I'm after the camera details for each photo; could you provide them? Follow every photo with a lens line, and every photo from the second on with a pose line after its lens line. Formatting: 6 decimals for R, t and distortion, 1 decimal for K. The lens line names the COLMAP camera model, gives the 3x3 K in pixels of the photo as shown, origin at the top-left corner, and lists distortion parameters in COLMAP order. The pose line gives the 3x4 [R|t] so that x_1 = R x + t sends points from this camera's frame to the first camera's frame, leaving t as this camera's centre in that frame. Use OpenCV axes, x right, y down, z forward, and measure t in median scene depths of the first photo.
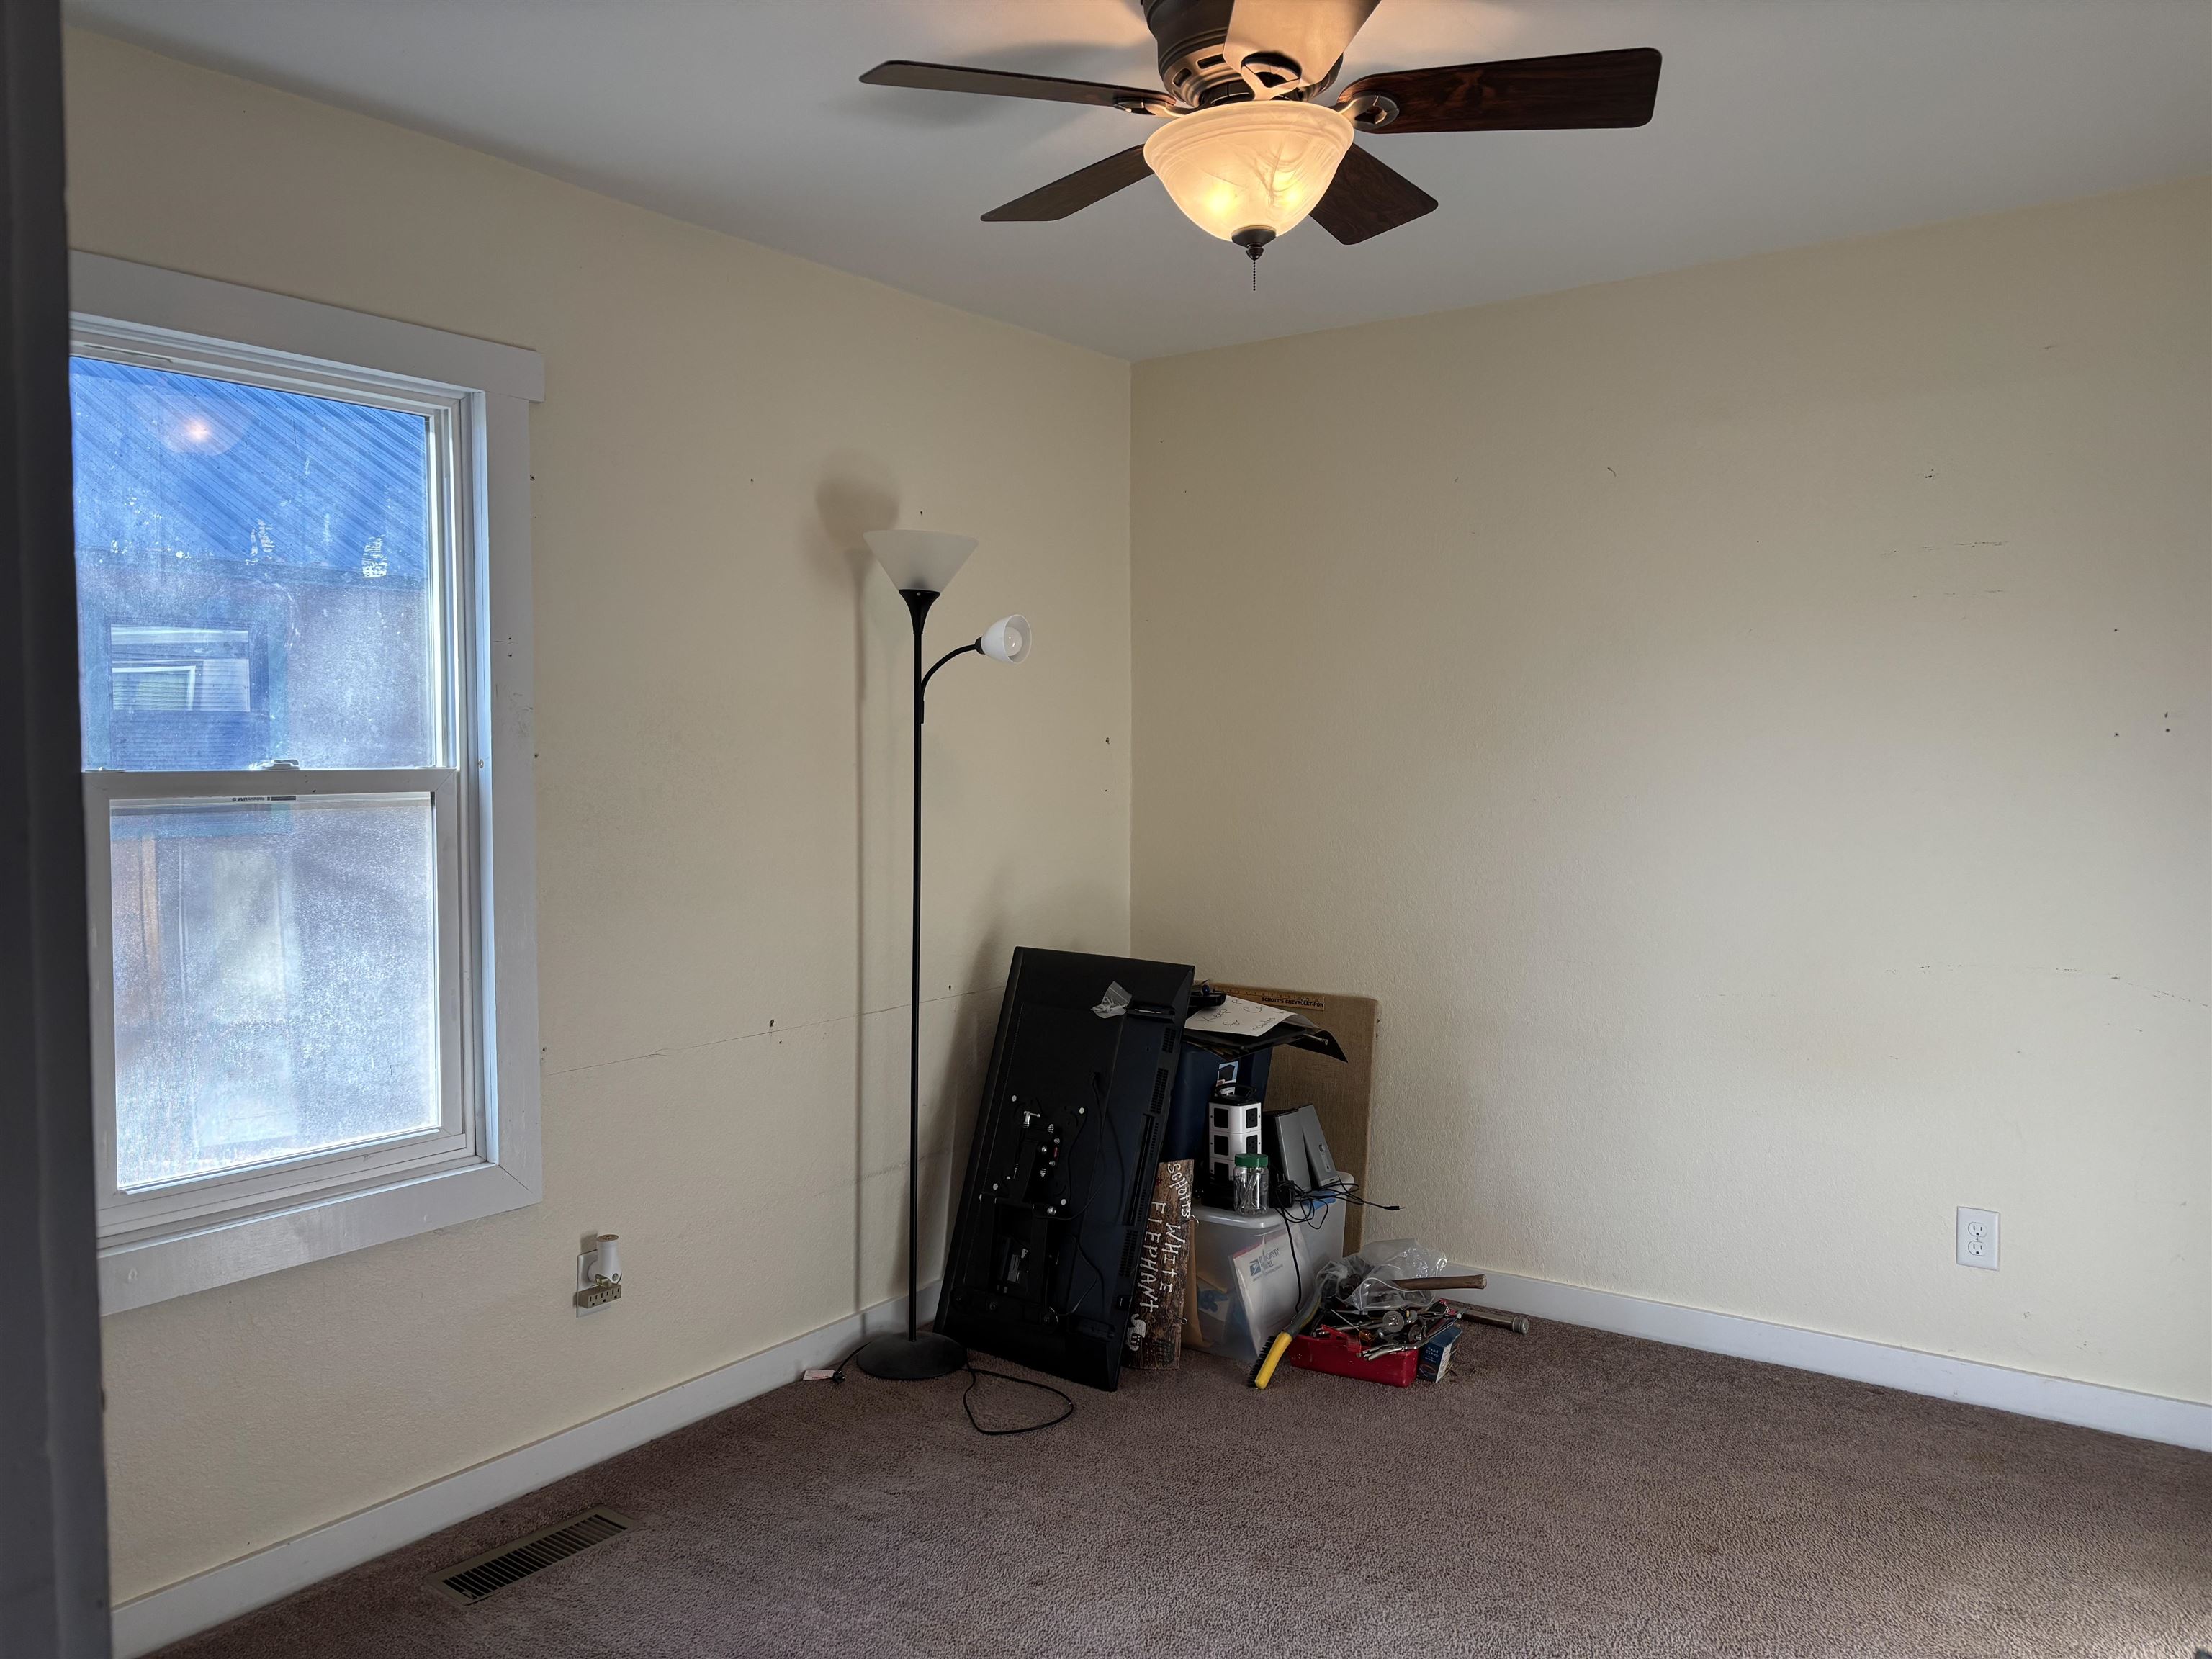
lens RADIAL K [[1648.9, 0, 1114.8], [0, 1648.9, 833.1], [0, 0, 1]] dist [0.020576, -0.006551]
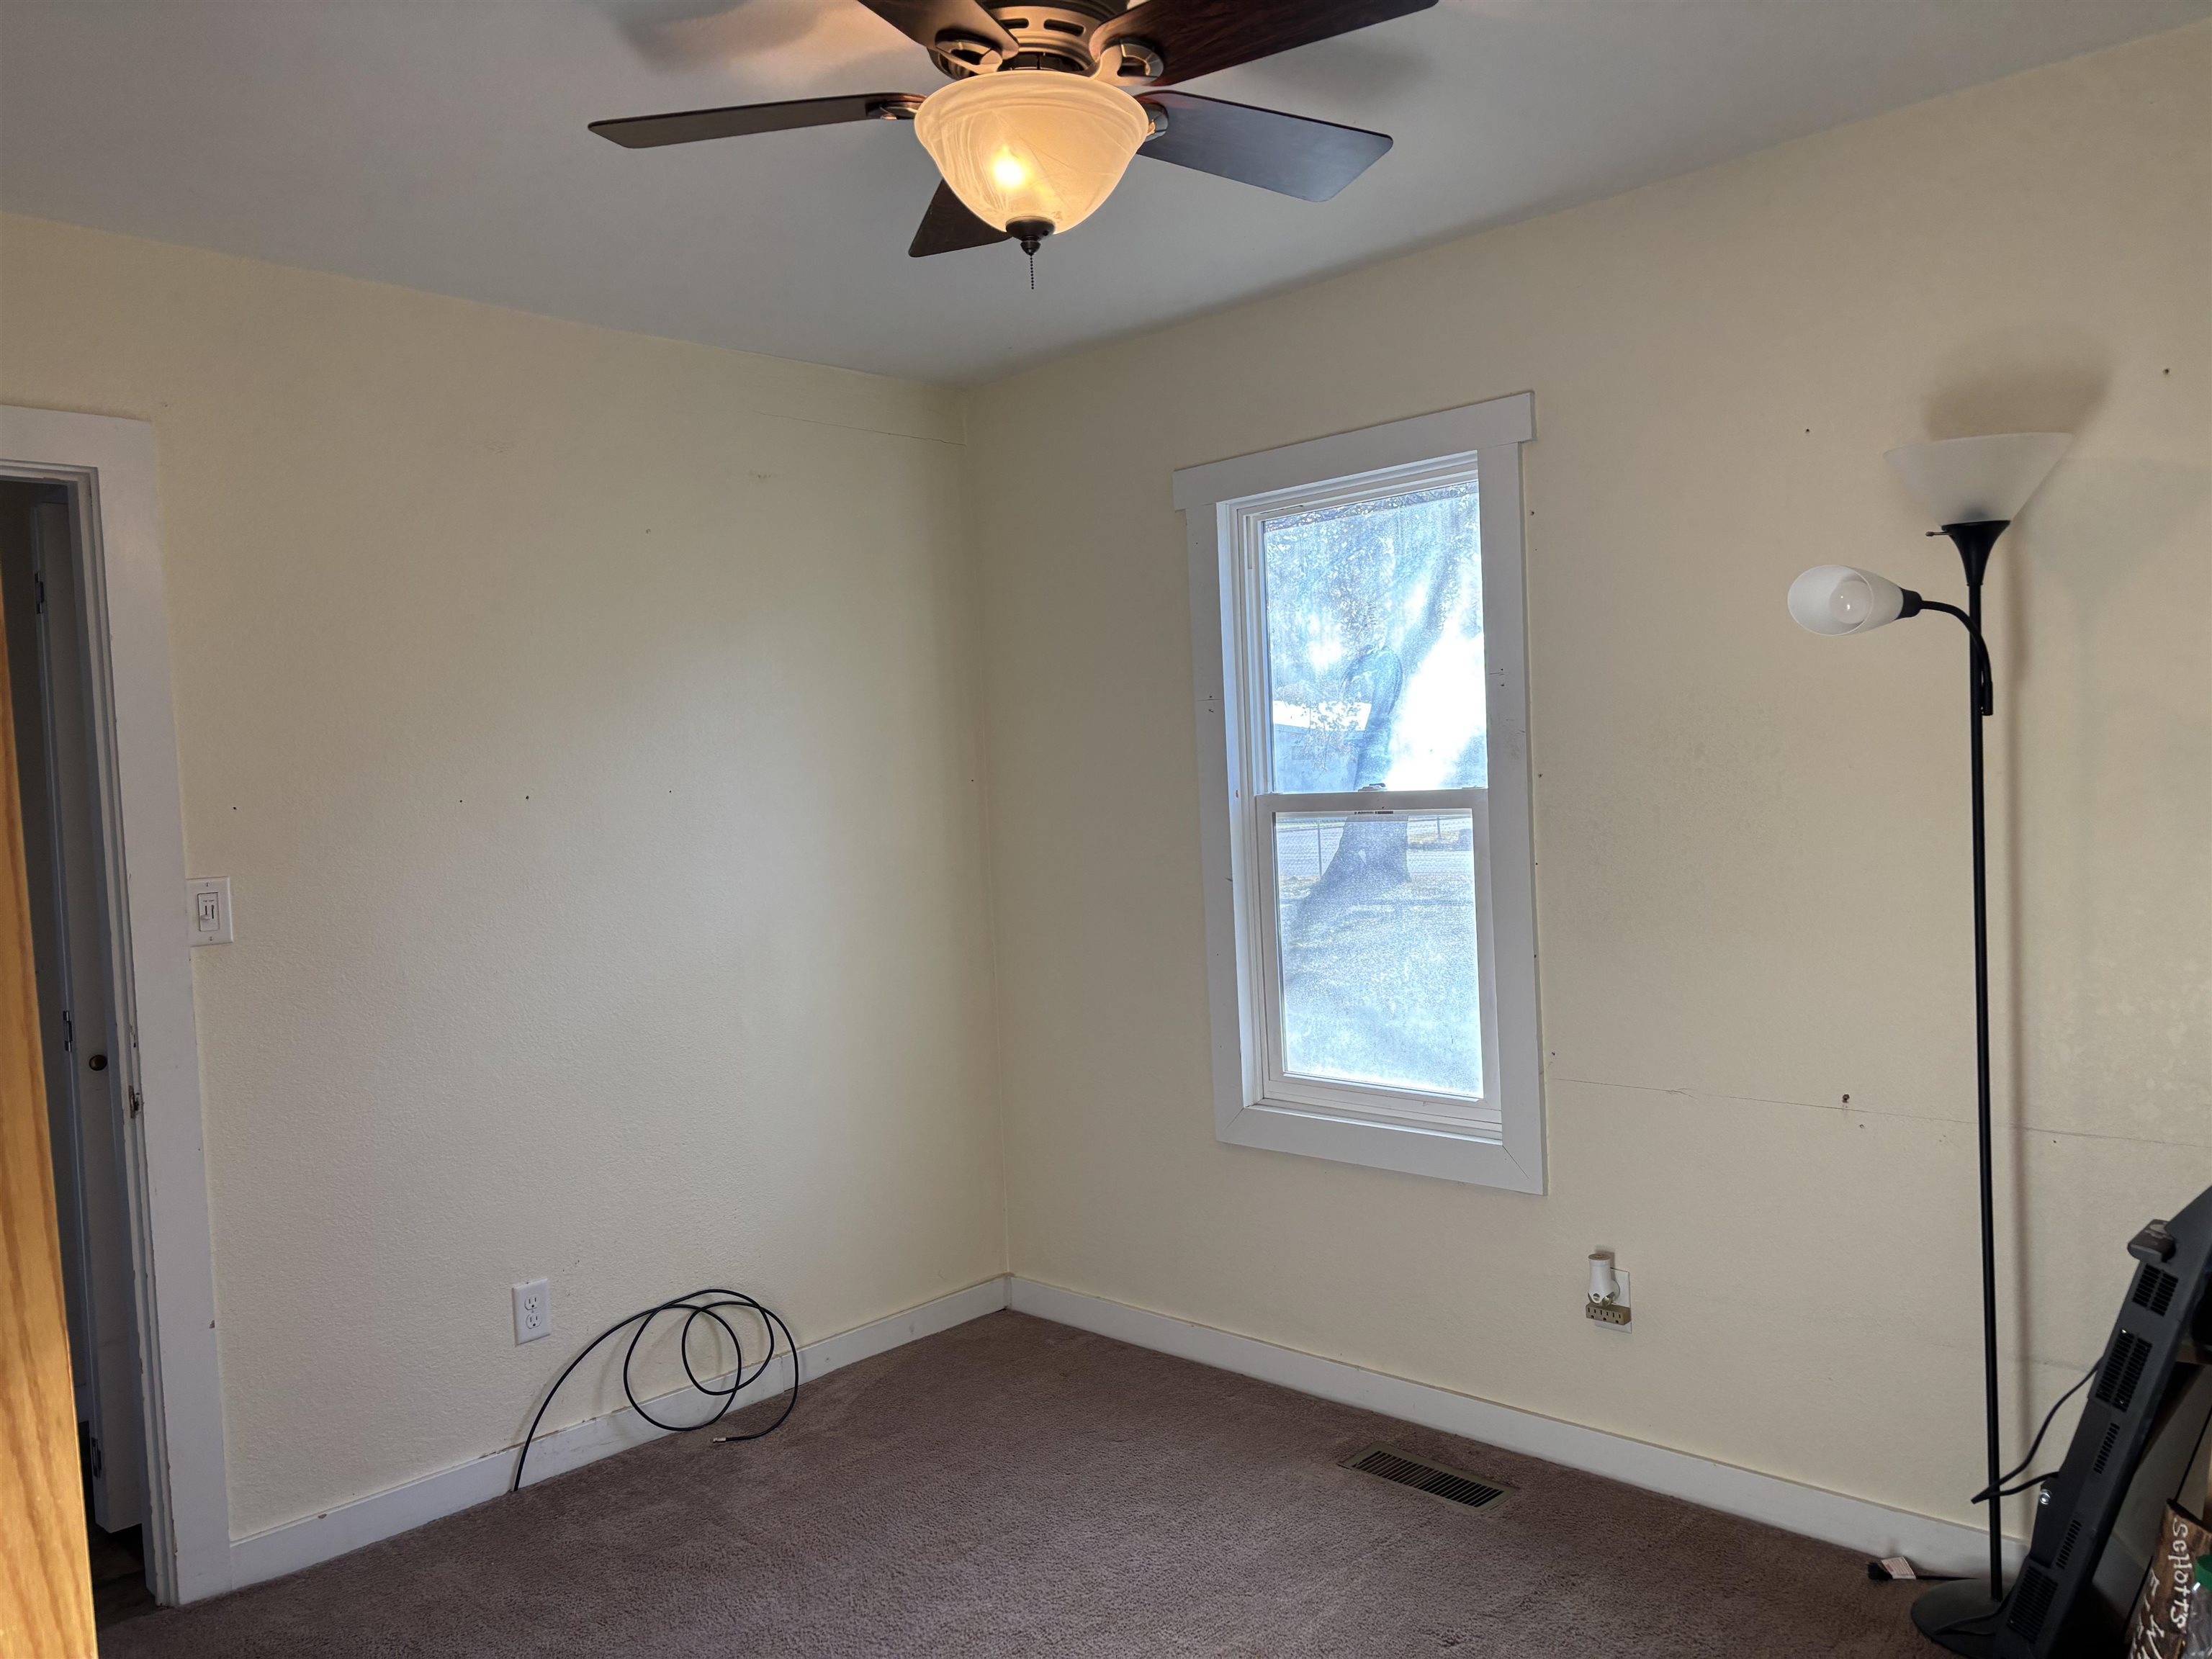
lens RADIAL K [[1648.9, 0, 1114.8], [0, 1648.9, 833.1], [0, 0, 1]] dist [0.020576, -0.006551]
pose [[-0.145946, 0.039744, -0.988494, 0.782289], [-0.010385, 0.999076, 0.041703, -0.054156], [0.989238, 0.016352, -0.145399, 0.935992]]
